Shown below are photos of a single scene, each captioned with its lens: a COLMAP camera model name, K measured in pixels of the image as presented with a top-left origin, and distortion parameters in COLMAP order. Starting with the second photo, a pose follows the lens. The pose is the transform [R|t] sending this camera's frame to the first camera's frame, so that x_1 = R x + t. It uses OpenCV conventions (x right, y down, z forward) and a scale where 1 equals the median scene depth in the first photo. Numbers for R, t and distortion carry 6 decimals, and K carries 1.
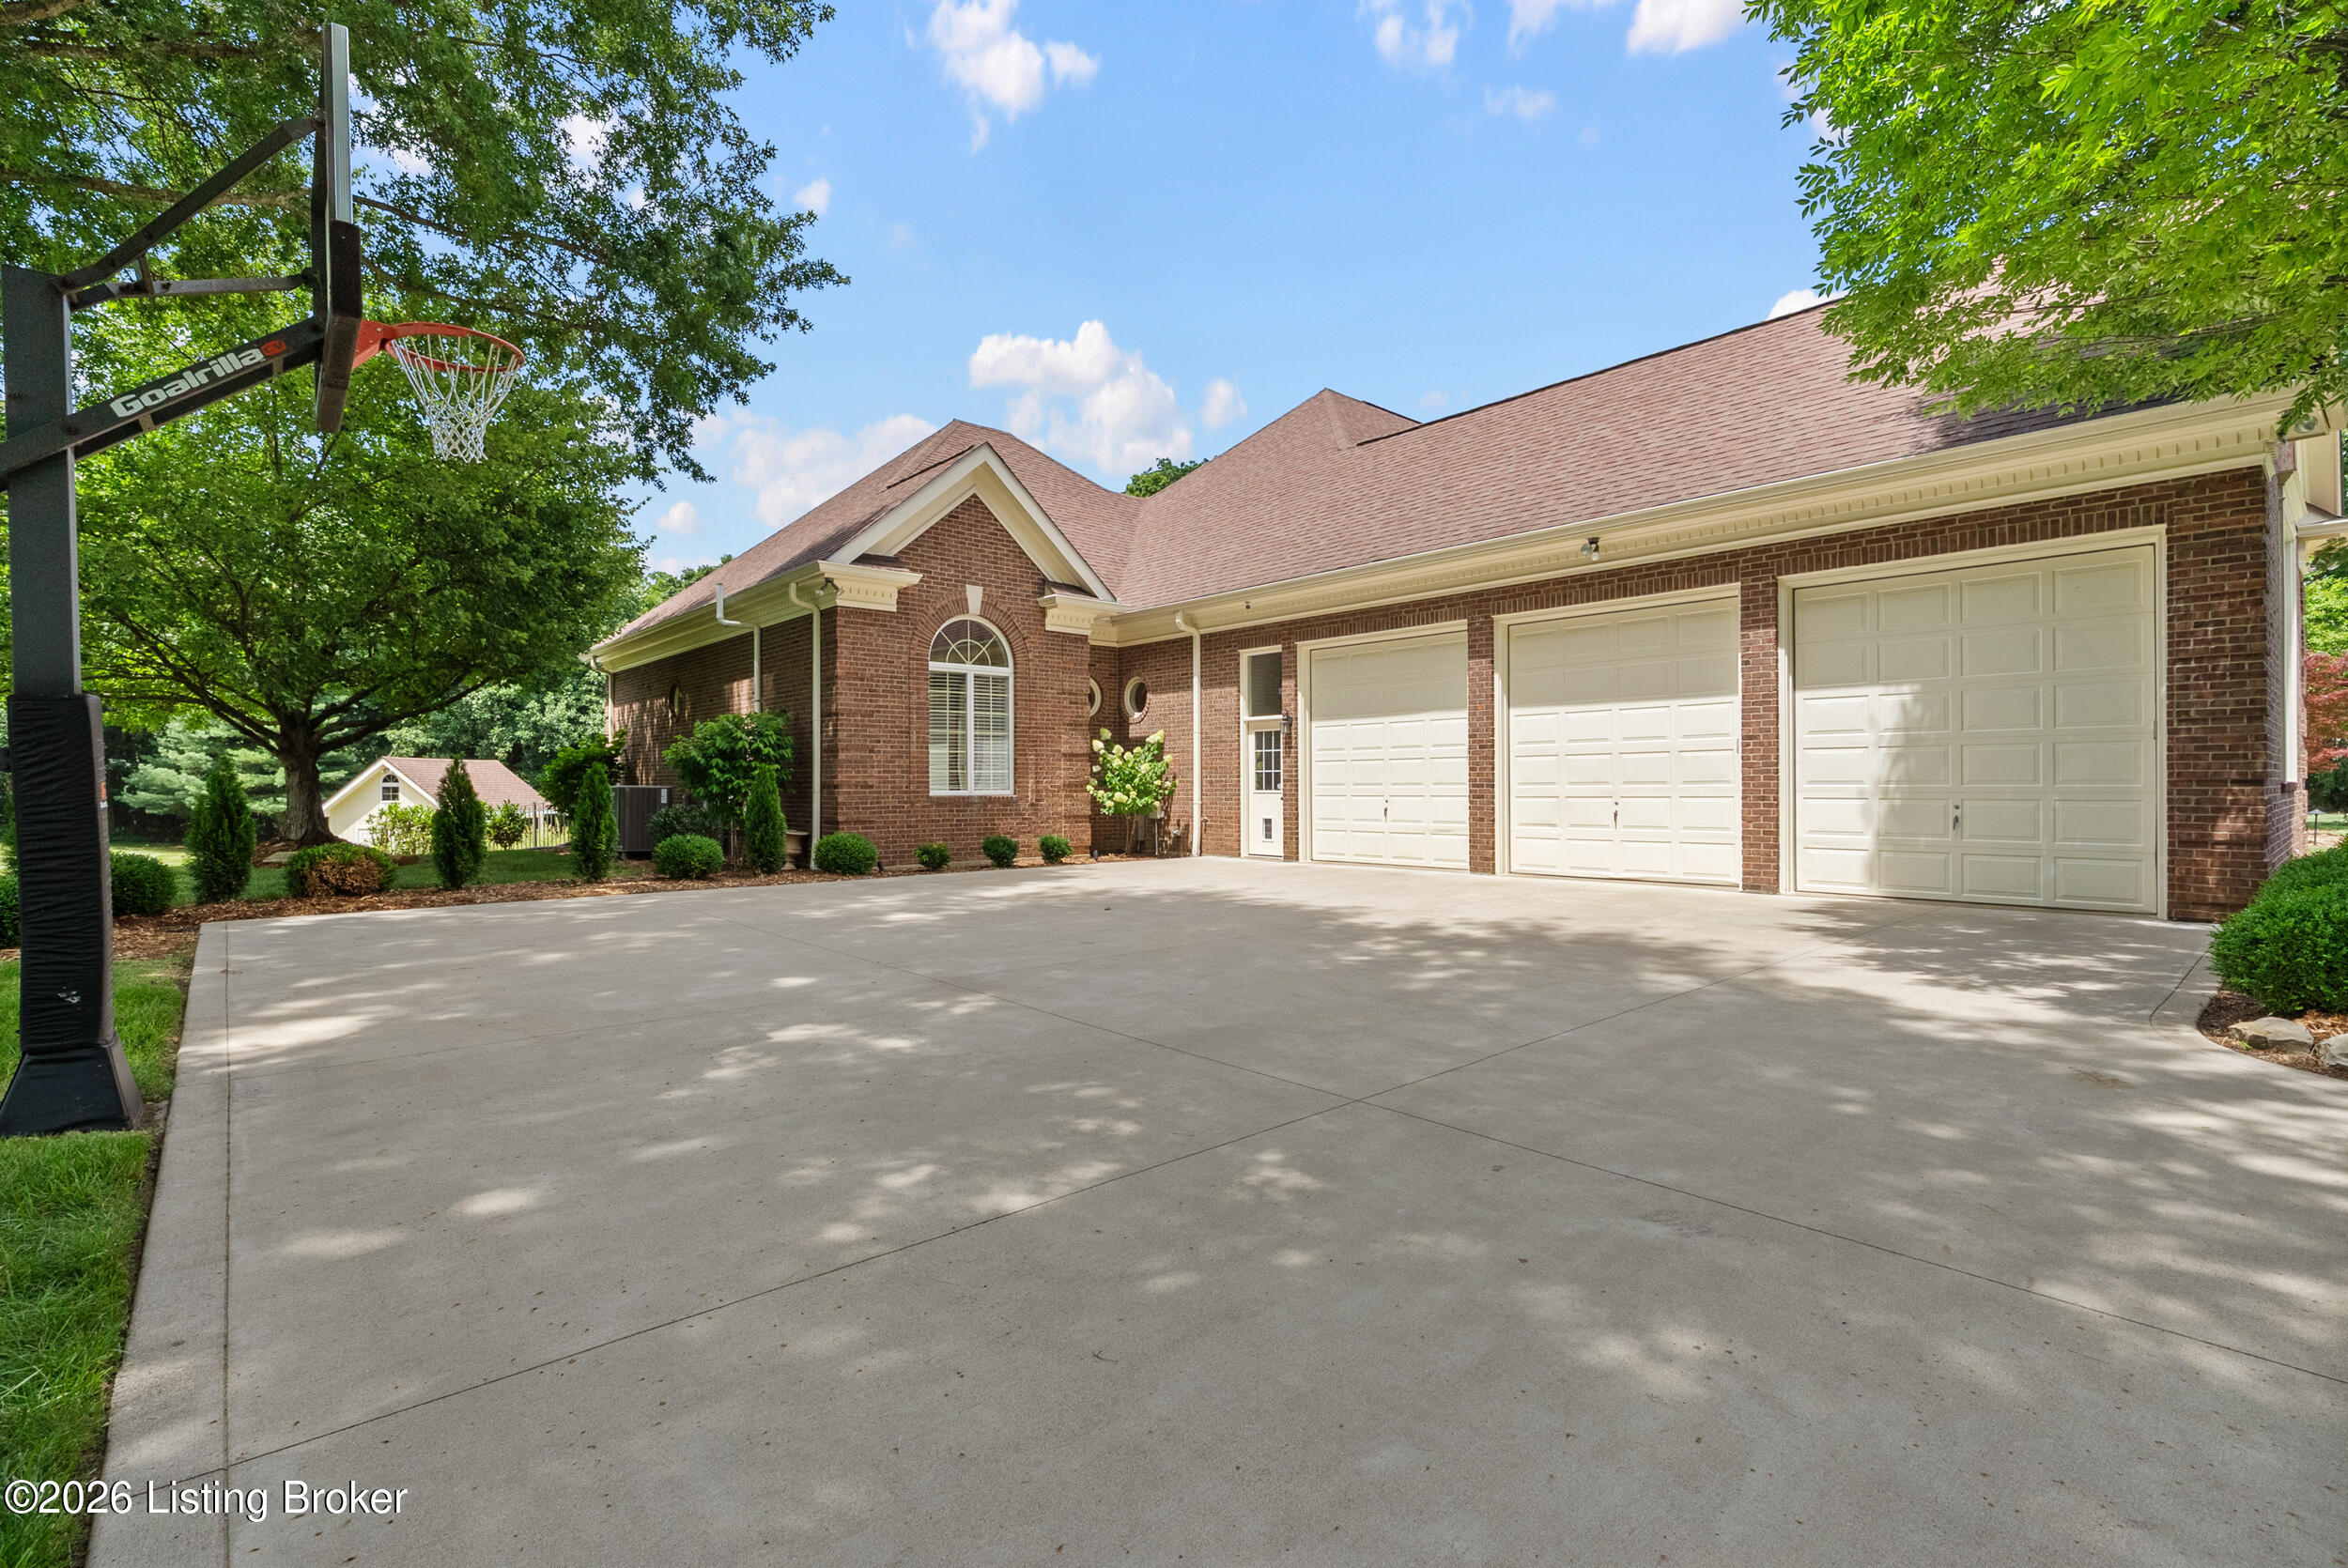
lens RADIAL K [[1078.4, 0, 1176.9], [0, 1078.4, 776.5], [0, 0, 1]] dist [-0.004064, 0.001928]
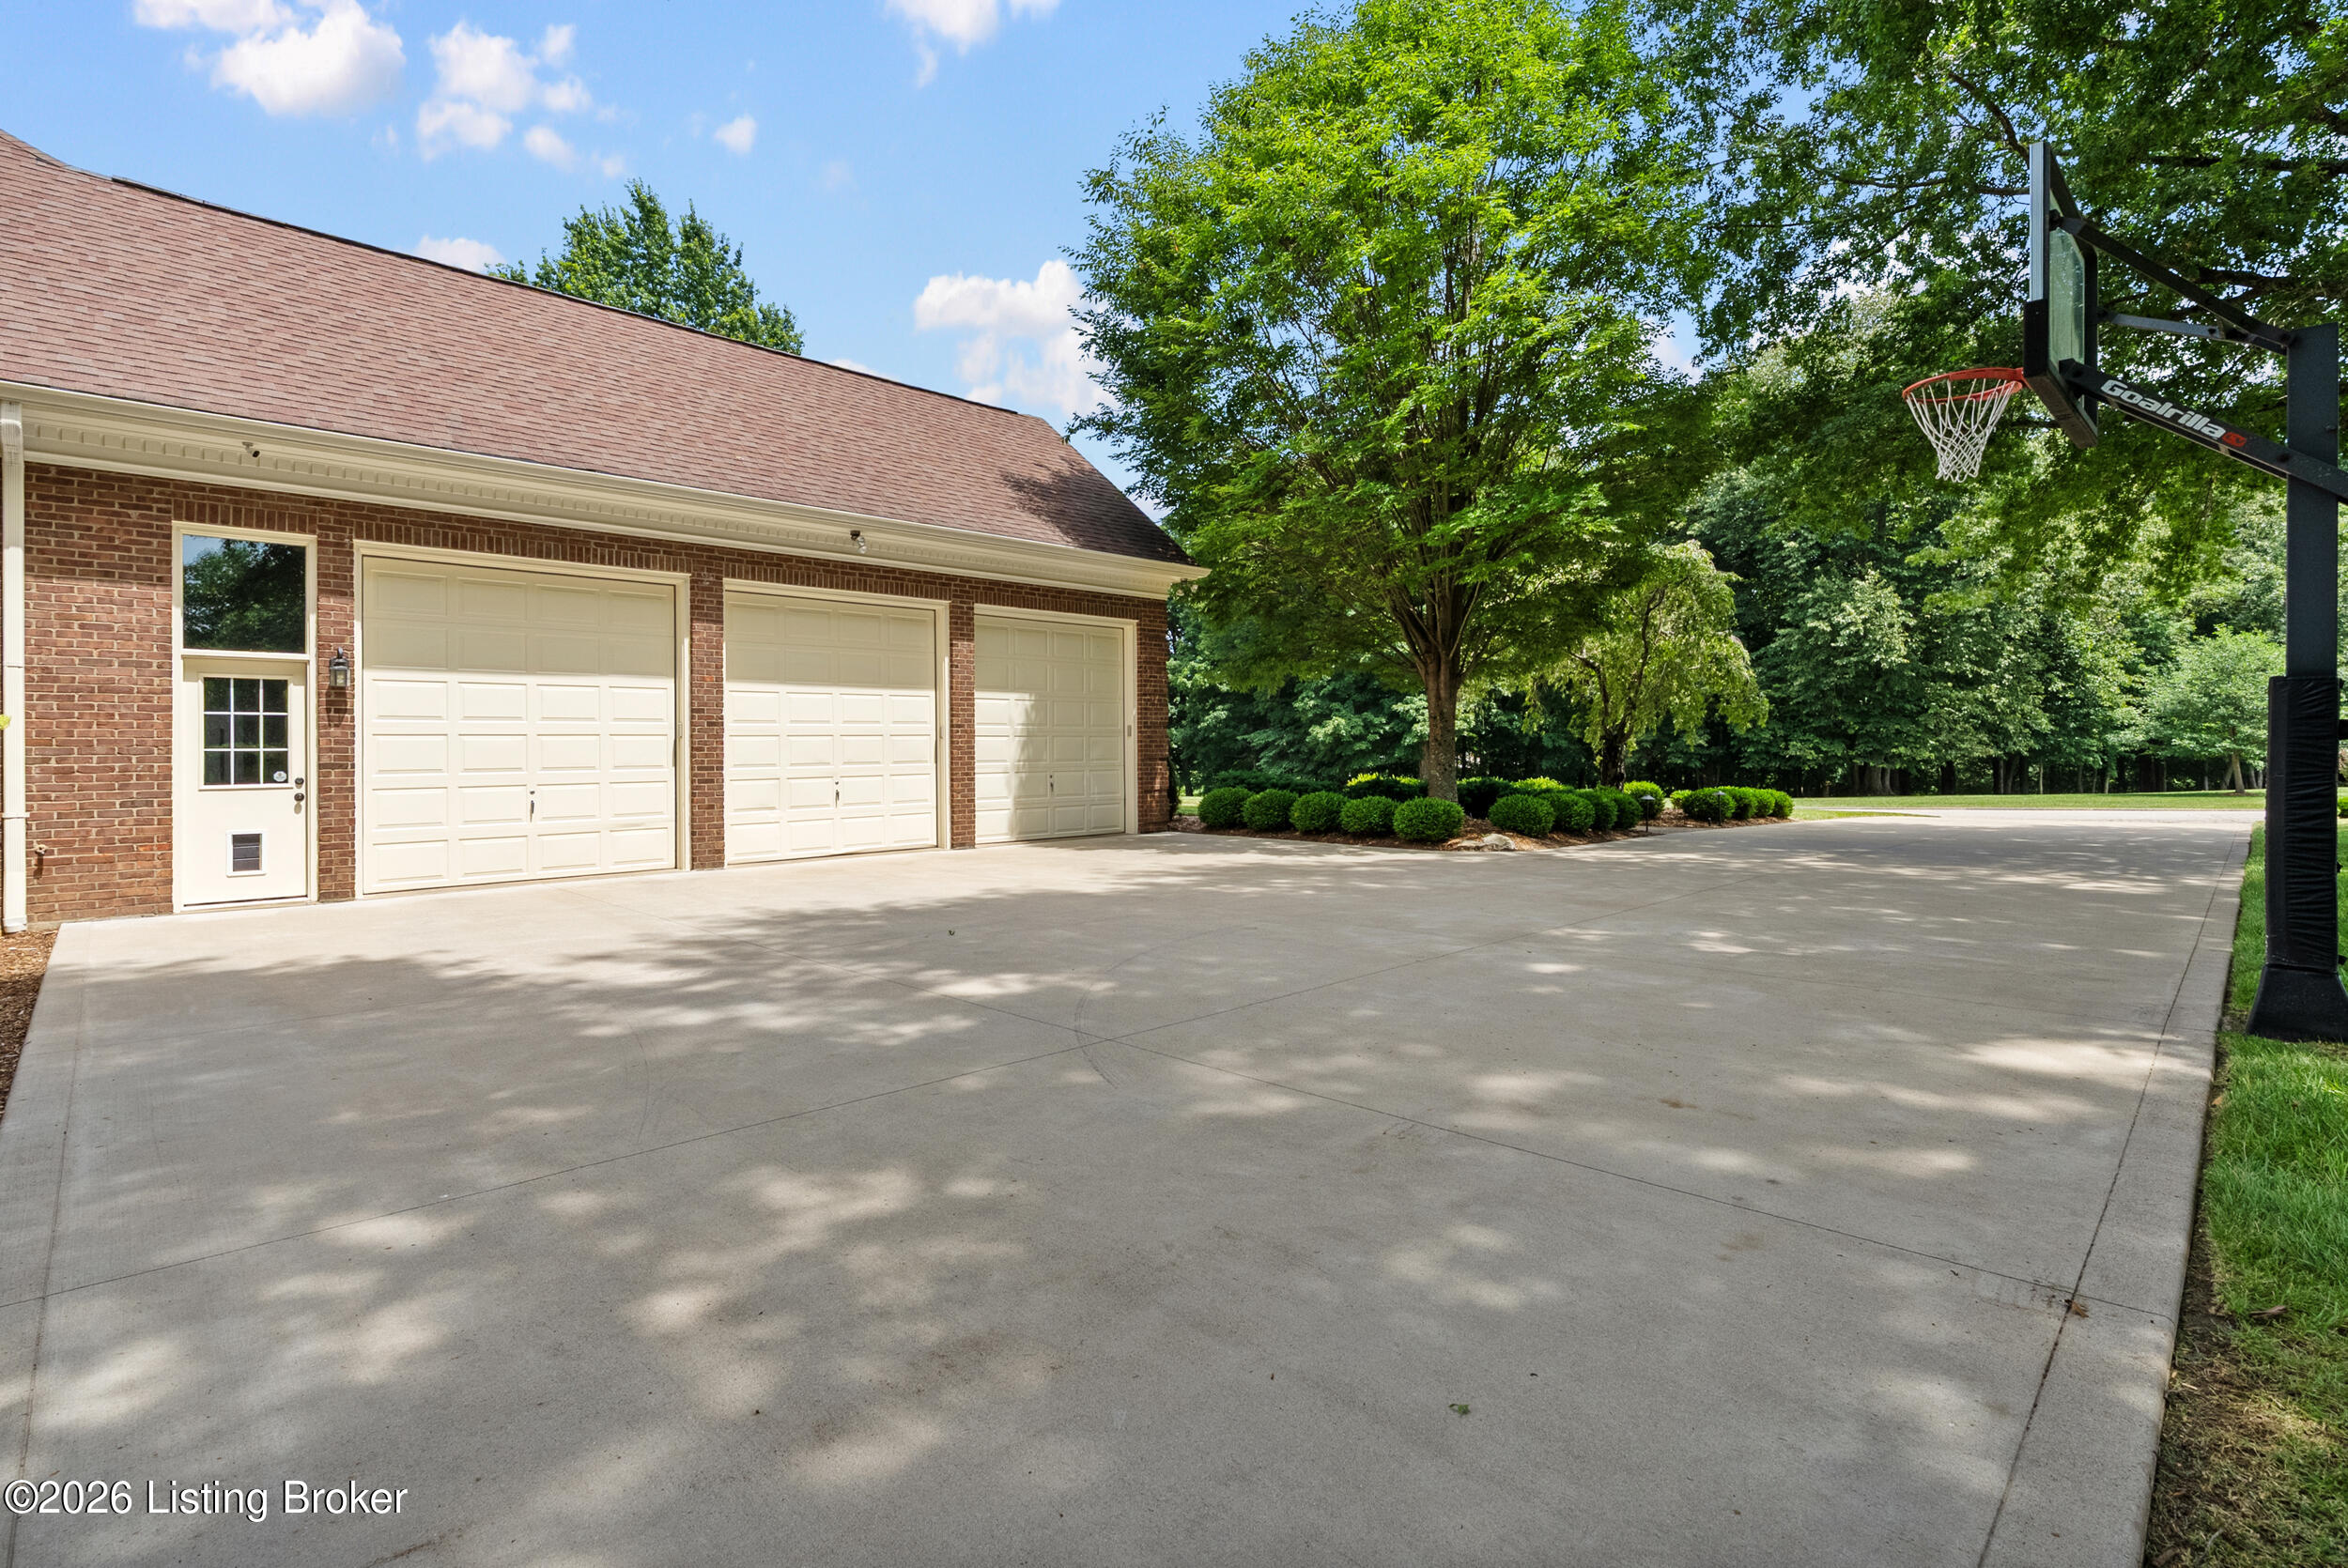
lens RADIAL K [[1078.4, 0, 1179.7], [0, 1078.4, 772.4], [0, 0, 1]] dist [-0.004064, 0.001928]
pose [[-0.048750, -0.004186, 0.998802, -0.543011], [0.012101, 0.999915, 0.004782, 0.010721], [-0.998738, 0.012320, -0.048695, 0.589420]]
